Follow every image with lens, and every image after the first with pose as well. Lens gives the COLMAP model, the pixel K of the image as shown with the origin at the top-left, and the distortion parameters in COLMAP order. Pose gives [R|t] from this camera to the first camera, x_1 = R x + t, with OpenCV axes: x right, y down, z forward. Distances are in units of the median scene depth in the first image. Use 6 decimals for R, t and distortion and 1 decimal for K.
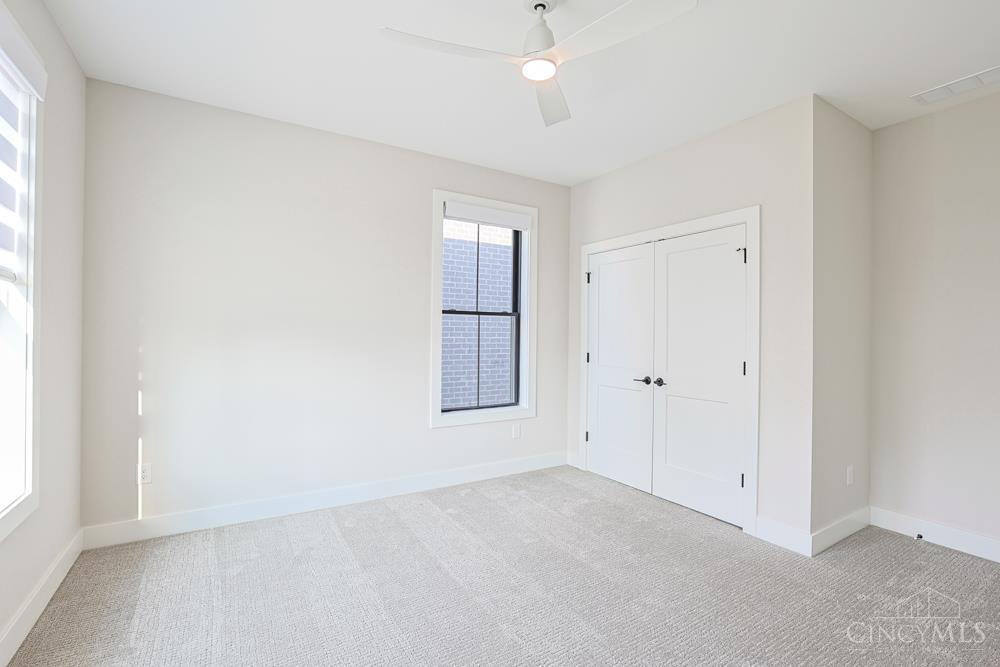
lens RADIAL K [[455.2, 0, 499.2], [0, 455.2, 331.5], [0, 0, 1]] dist [-0.032776, 0.005318]
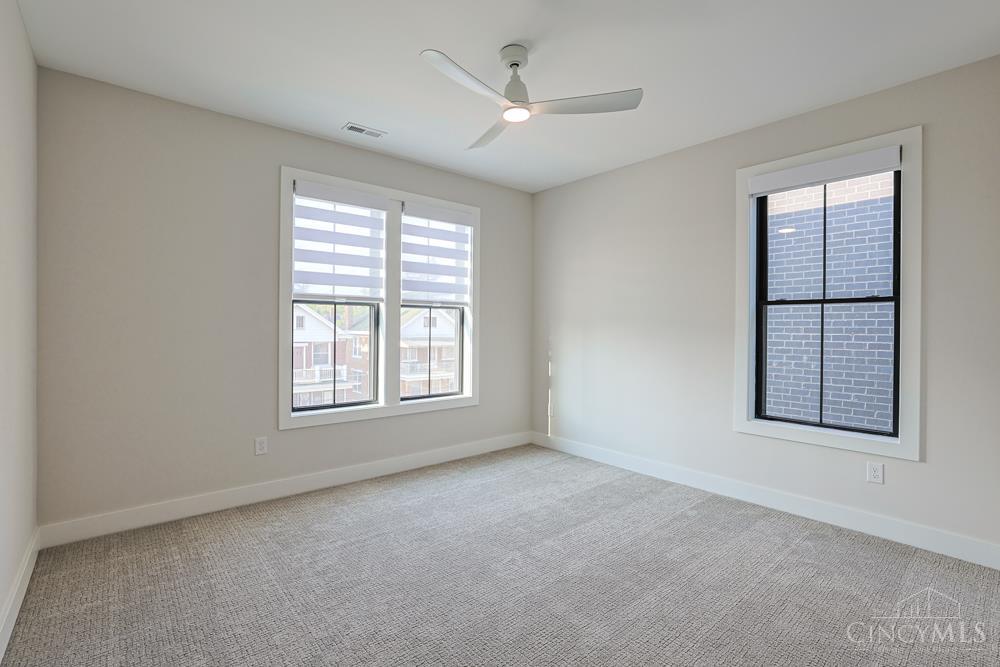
lens RADIAL K [[455.2, 0, 497.6], [0, 455.2, 326.8], [0, 0, 1]] dist [-0.032776, 0.005318]
pose [[0.157559, -0.009870, -0.987460, 0.650254], [0.001743, 0.999951, -0.009717, 0.008990], [0.987508, -0.000190, 0.157568, 0.371214]]
